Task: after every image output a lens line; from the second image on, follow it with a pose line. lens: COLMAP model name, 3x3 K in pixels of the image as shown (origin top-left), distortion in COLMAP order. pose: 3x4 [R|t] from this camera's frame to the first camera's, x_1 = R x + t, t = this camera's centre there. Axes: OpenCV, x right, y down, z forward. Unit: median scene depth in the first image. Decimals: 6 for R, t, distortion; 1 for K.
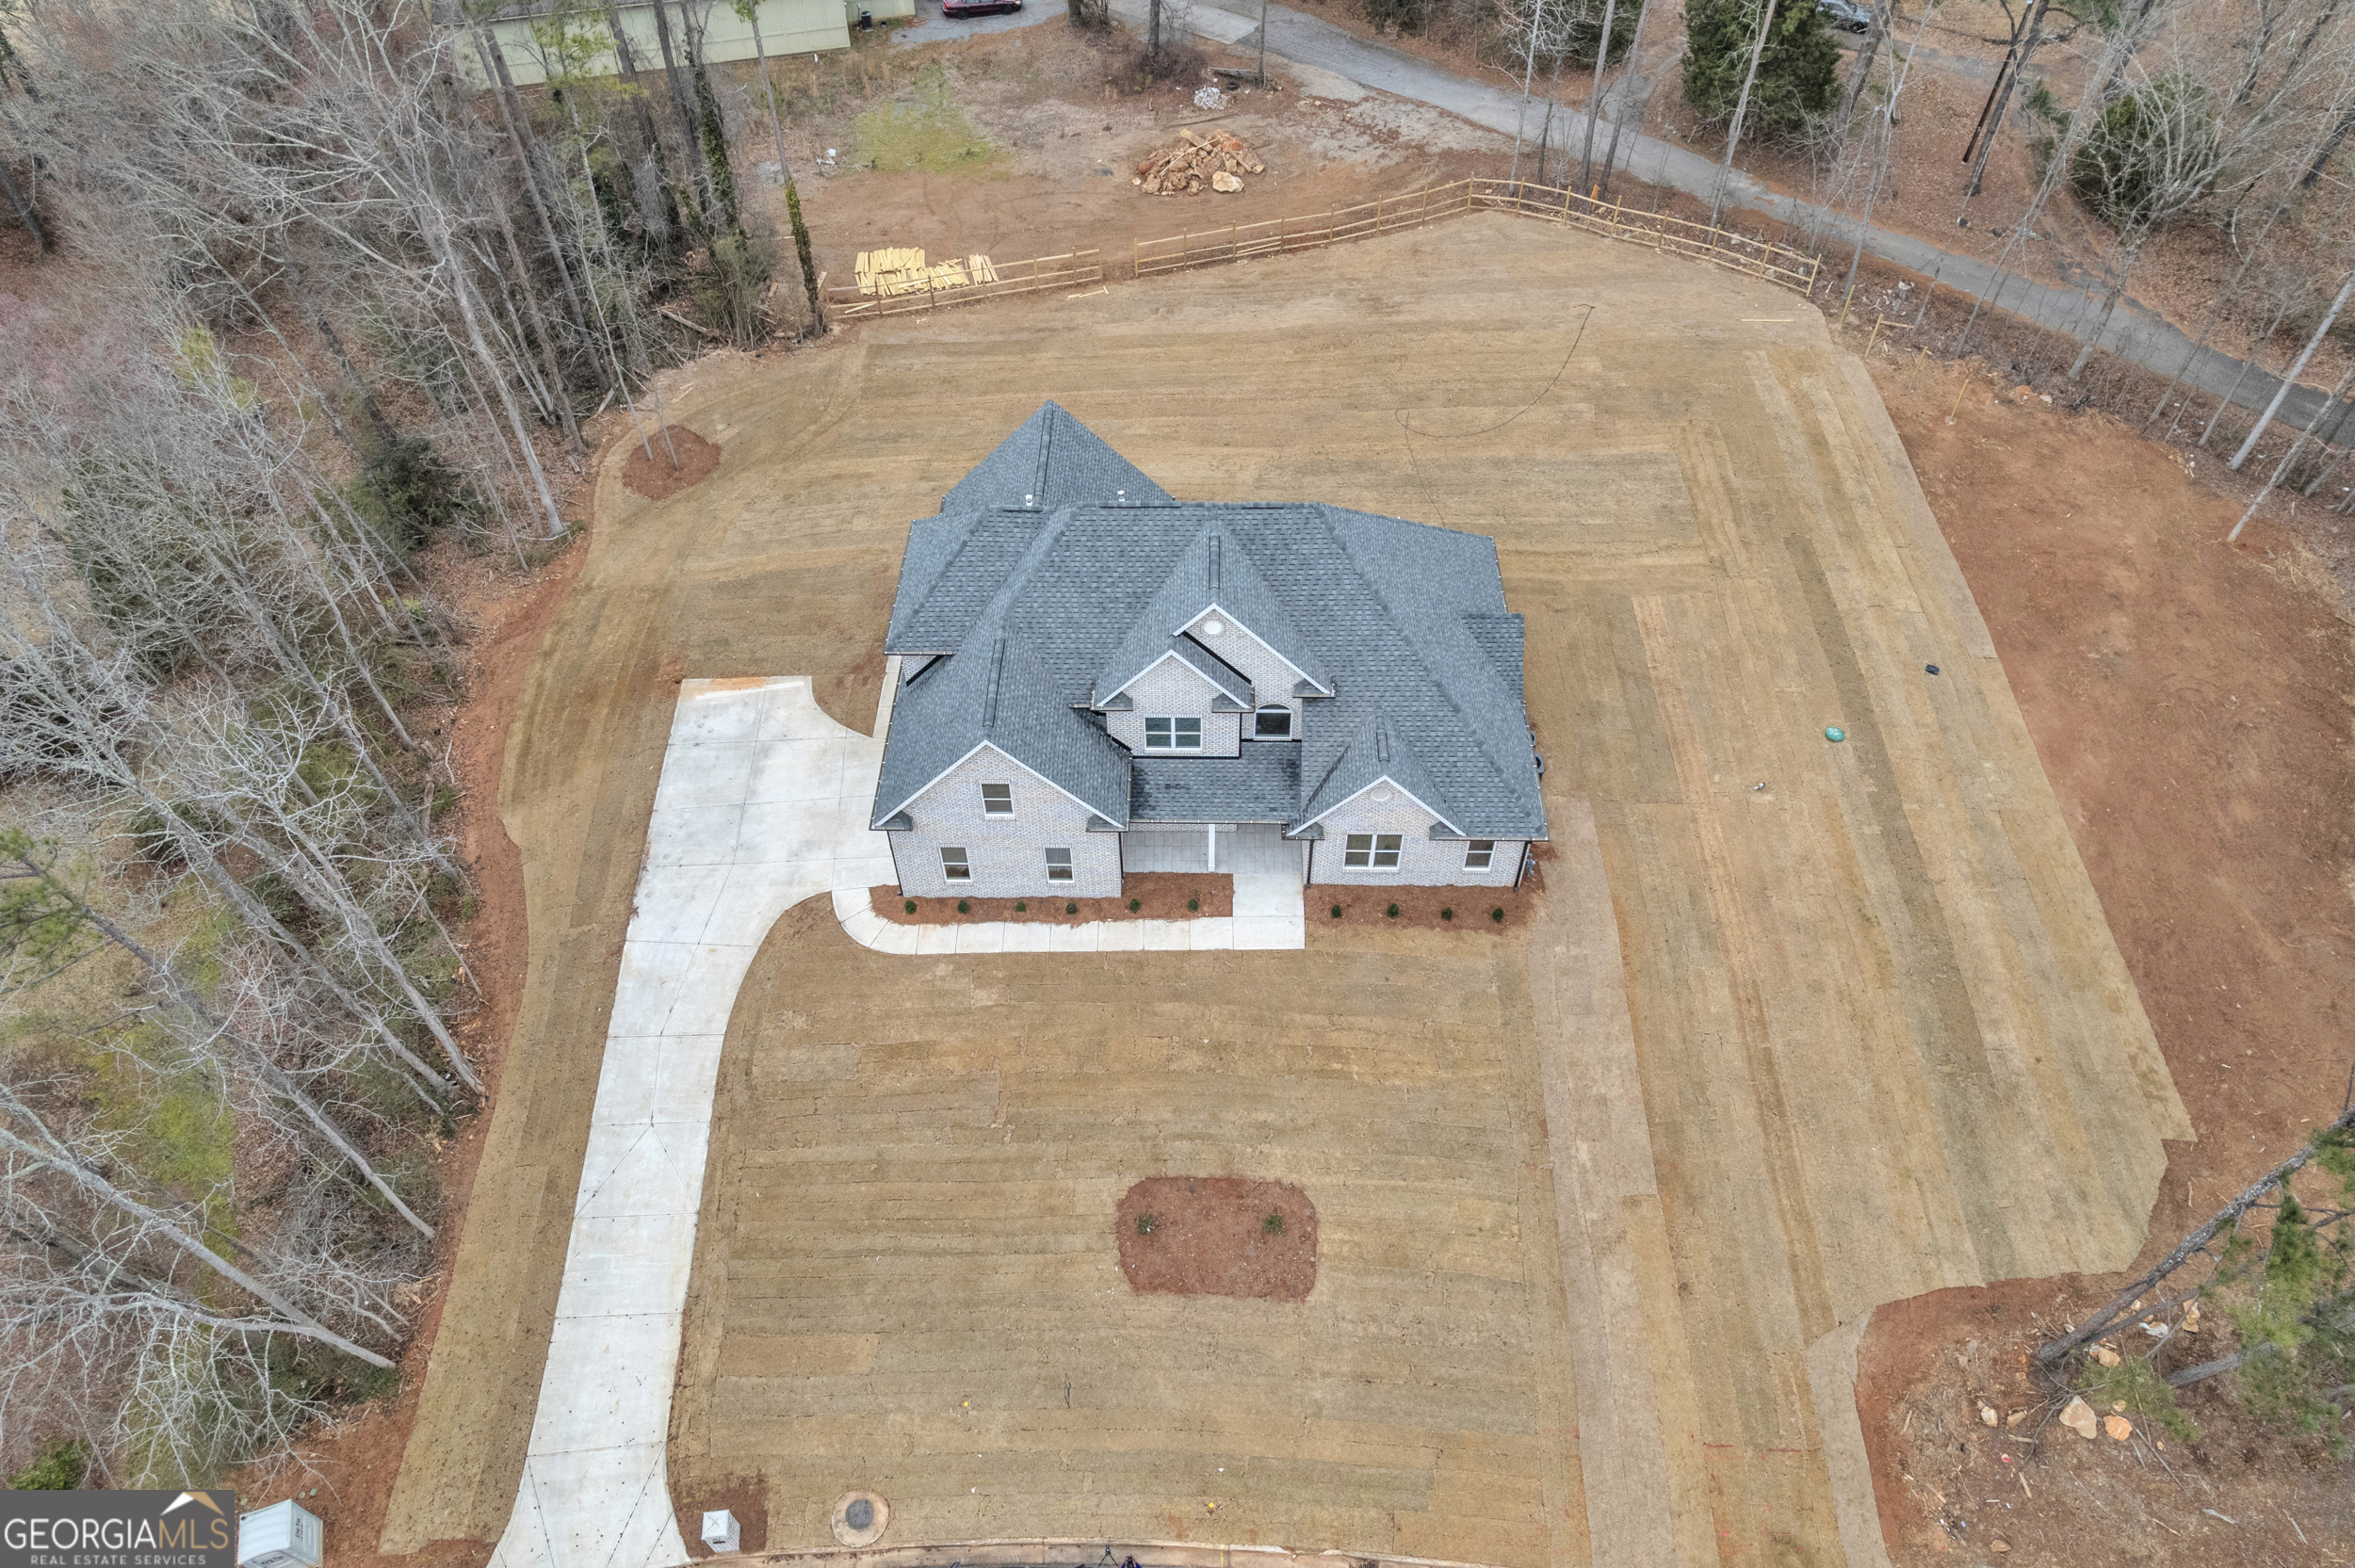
lens RADIAL K [[1524.9, 0, 1179.0], [0, 1524.9, 782.0], [0, 0, 1]] dist [-0.085878, 0.075434]
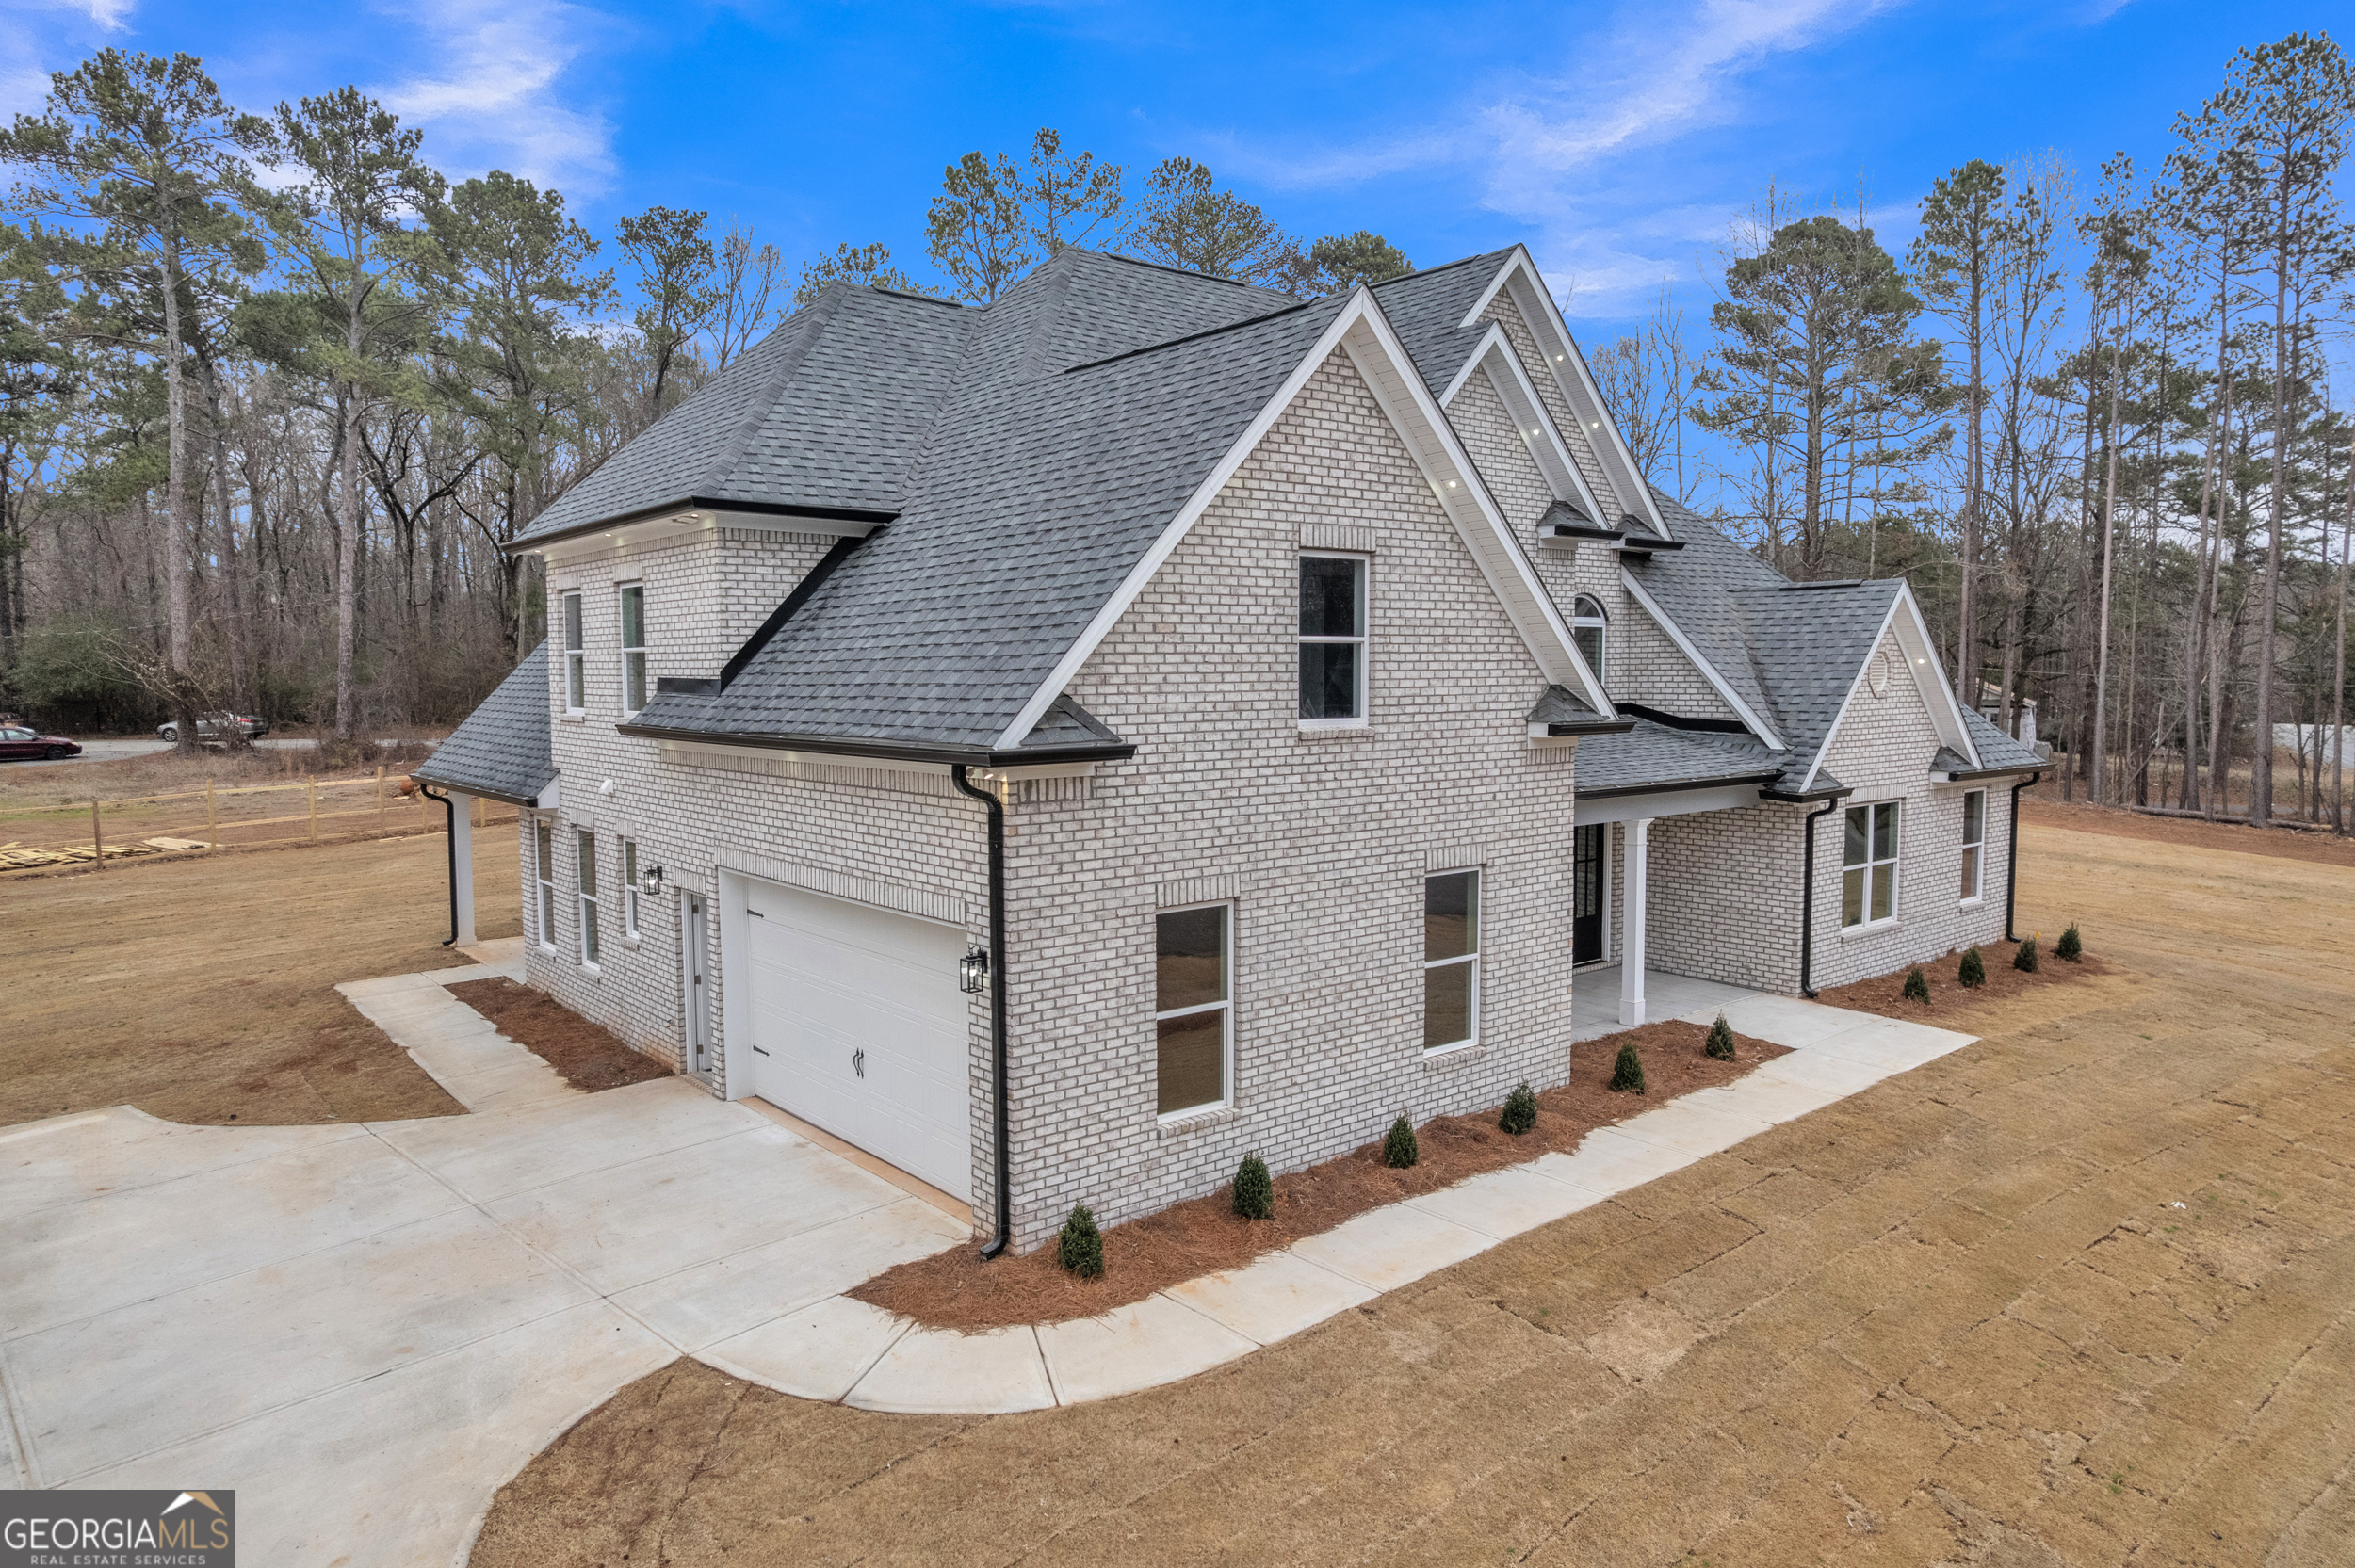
lens RADIAL K [[1524.9, 0, 1179.0], [0, 1524.9, 782.0], [0, 0, 1]] dist [-0.085878, 0.075434]
pose [[0.762642, -0.043332, 0.645368, -0.338073], [0.481926, 0.703556, -0.522260, 0.173363], [-0.431422, 0.709317, 0.557444, 0.874073]]
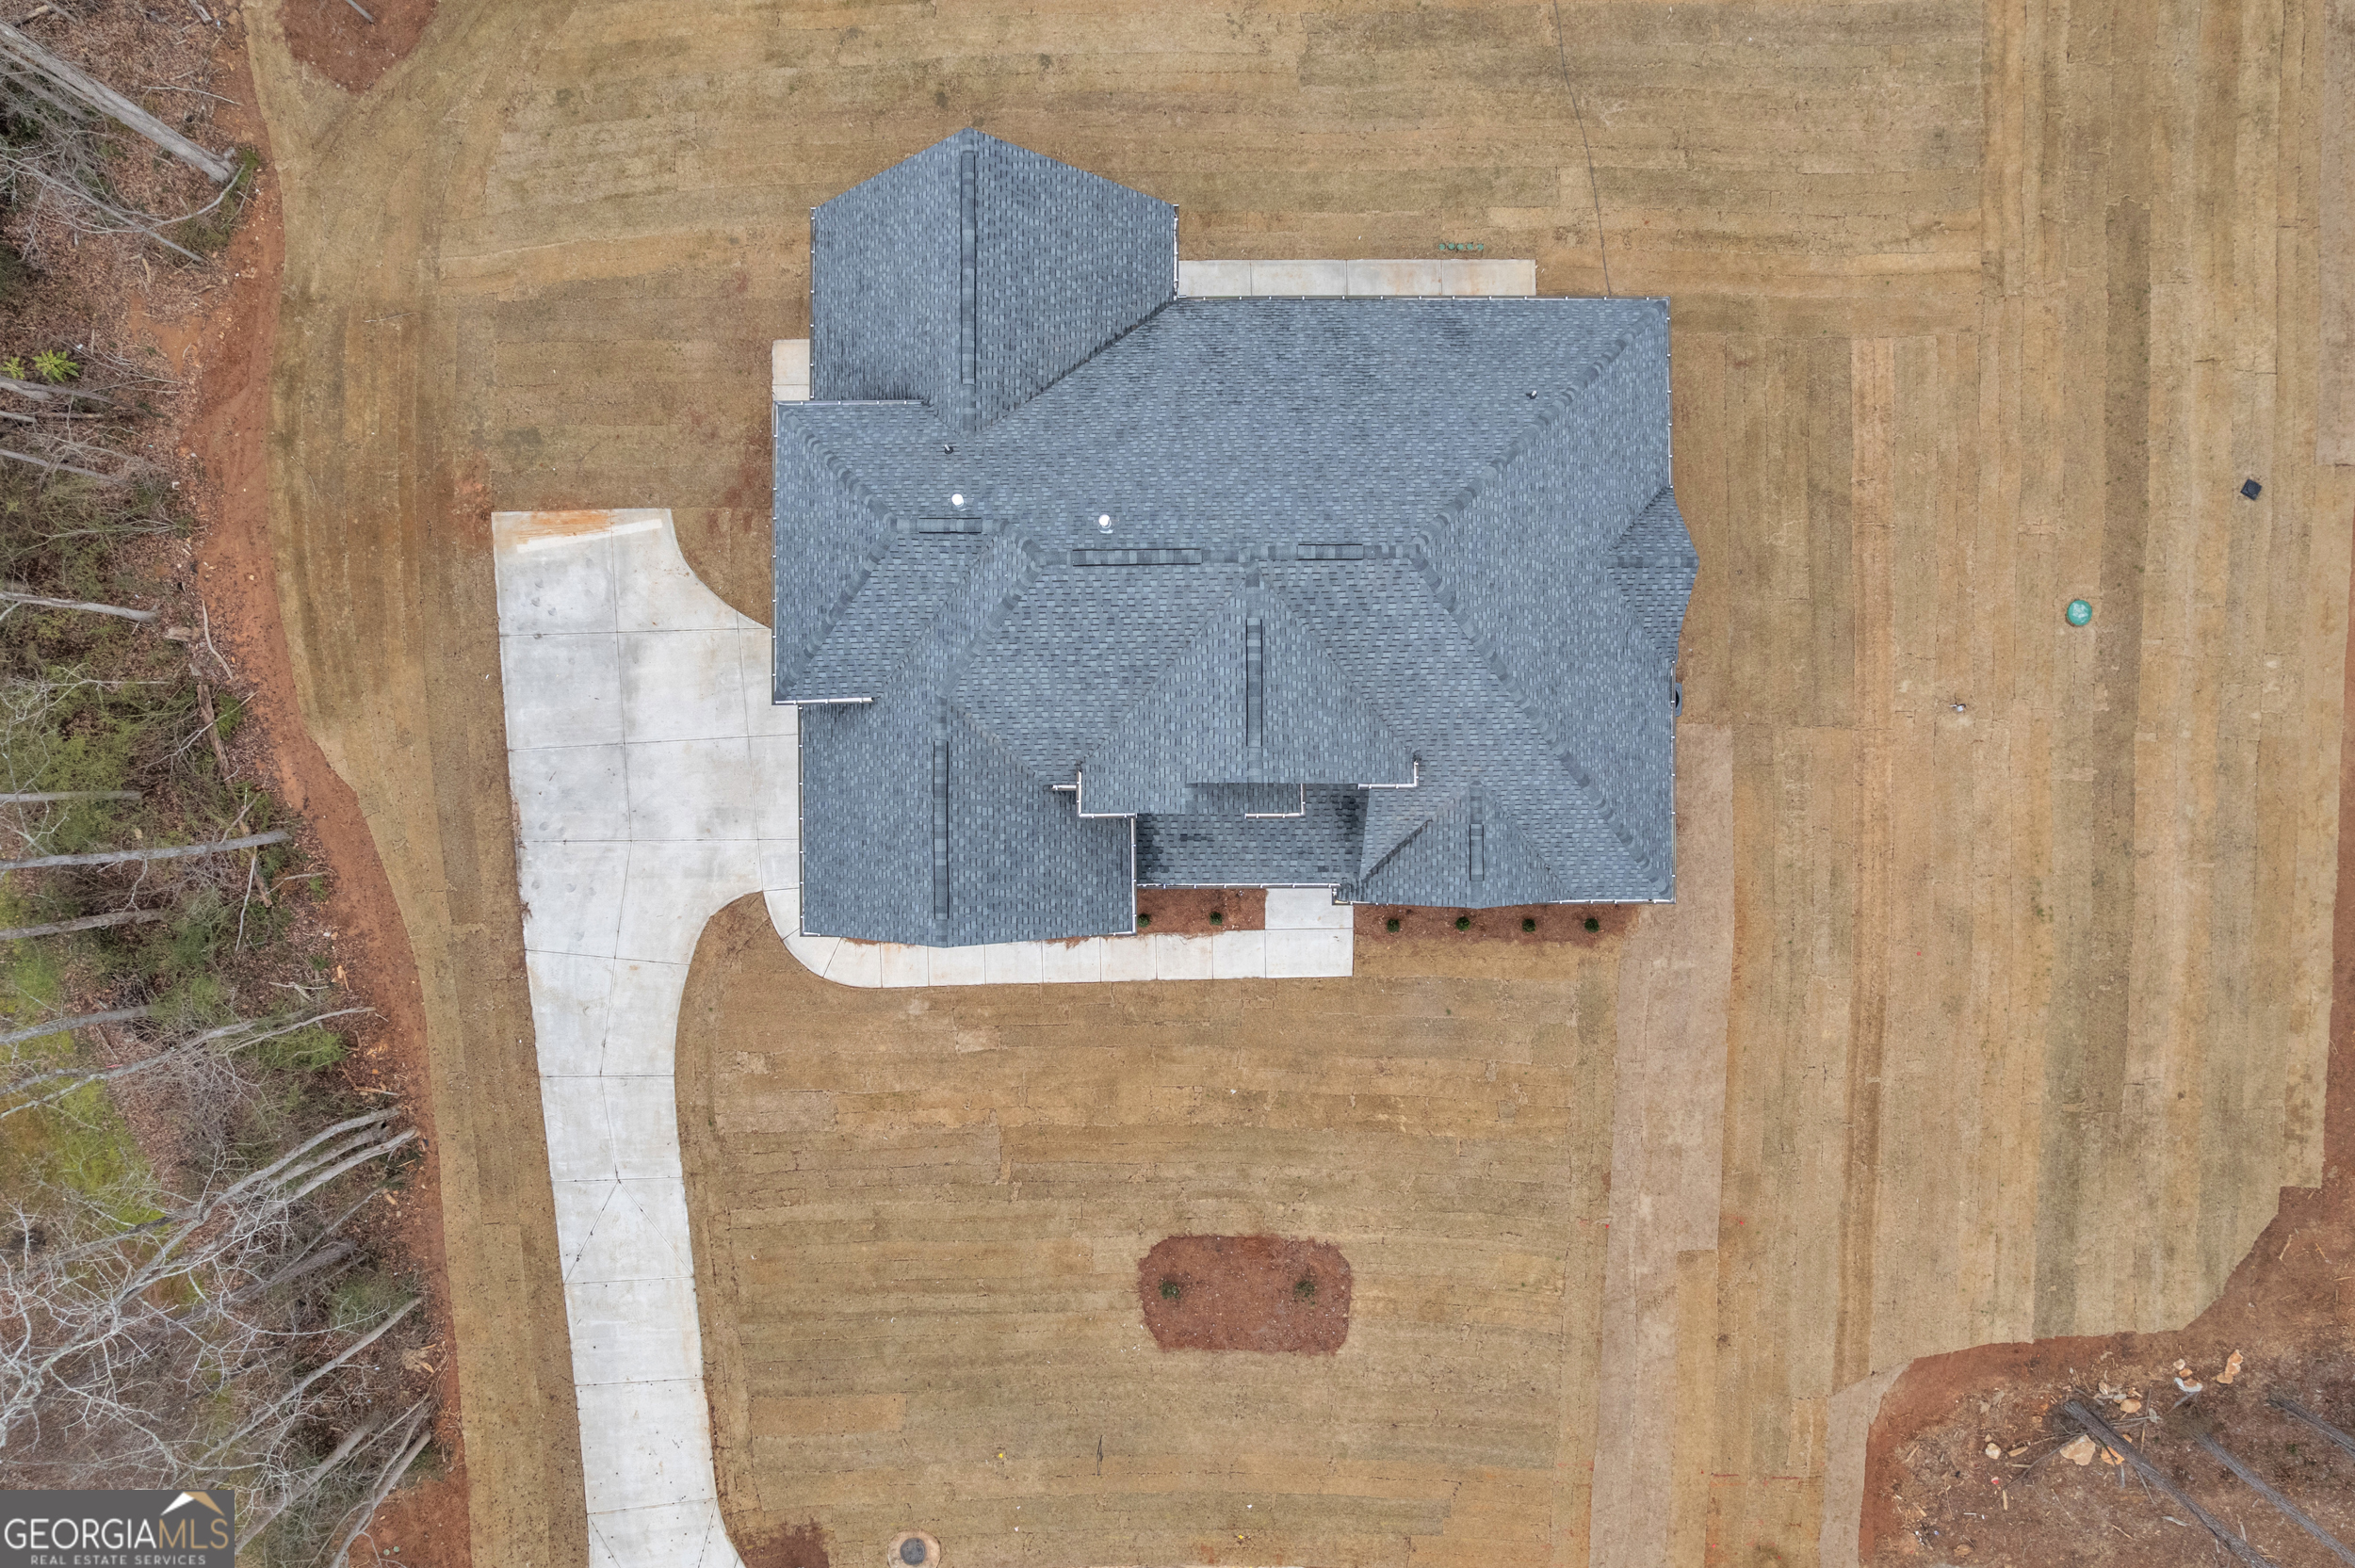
lens RADIAL K [[1524.9, 0, 1179.0], [0, 1524.9, 782.0], [0, 0, 1]] dist [-0.085878, 0.075434]
pose [[0.999758, -0.021767, 0.003058, -0.012093], [0.014379, 0.752851, 0.658034, -0.541247], [-0.016625, -0.657831, 0.752982, 0.475078]]
